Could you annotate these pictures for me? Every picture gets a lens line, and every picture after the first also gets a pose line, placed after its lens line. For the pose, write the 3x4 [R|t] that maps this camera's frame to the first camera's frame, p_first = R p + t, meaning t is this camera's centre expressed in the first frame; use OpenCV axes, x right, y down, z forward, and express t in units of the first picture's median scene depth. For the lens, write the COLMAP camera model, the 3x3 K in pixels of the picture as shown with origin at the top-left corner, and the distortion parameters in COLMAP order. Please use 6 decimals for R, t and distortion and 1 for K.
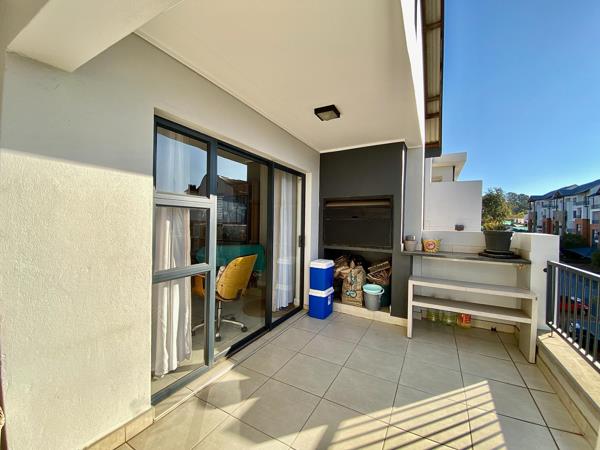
lens RADIAL K [[241.1, 0, 298.5], [0, 241.1, 224.9], [0, 0, 1]] dist [0.019367, -0.028010]
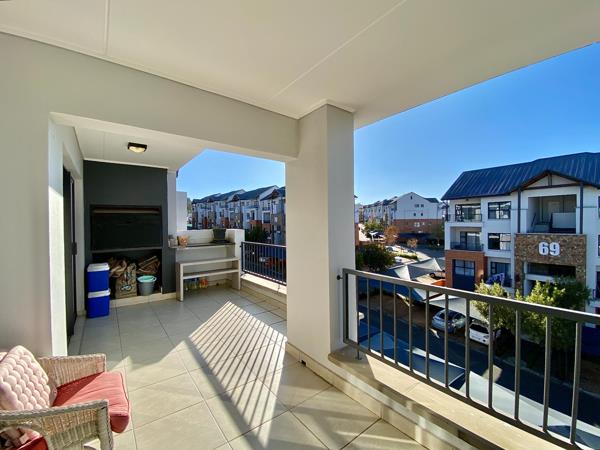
lens RADIAL K [[241.1, 0, 298.5], [0, 241.1, 224.9], [0, 0, 1]] dist [0.019367, -0.028010]
pose [[0.382901, -0.033270, 0.923190, -0.570534], [0.030285, 0.999266, 0.023451, -0.026858], [-0.923293, 0.018980, 0.383627, -0.245503]]
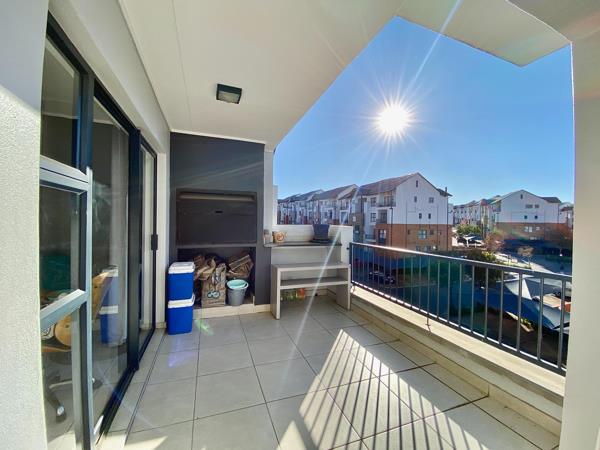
lens RADIAL K [[241.1, 0, 298.5], [0, 241.1, 224.9], [0, 0, 1]] dist [0.019367, -0.028010]
pose [[0.655520, -0.021020, 0.754885, -0.281321], [0.007571, 0.999745, 0.021264, 0.000041], [-0.755140, -0.008224, 0.655512, 0.159102]]
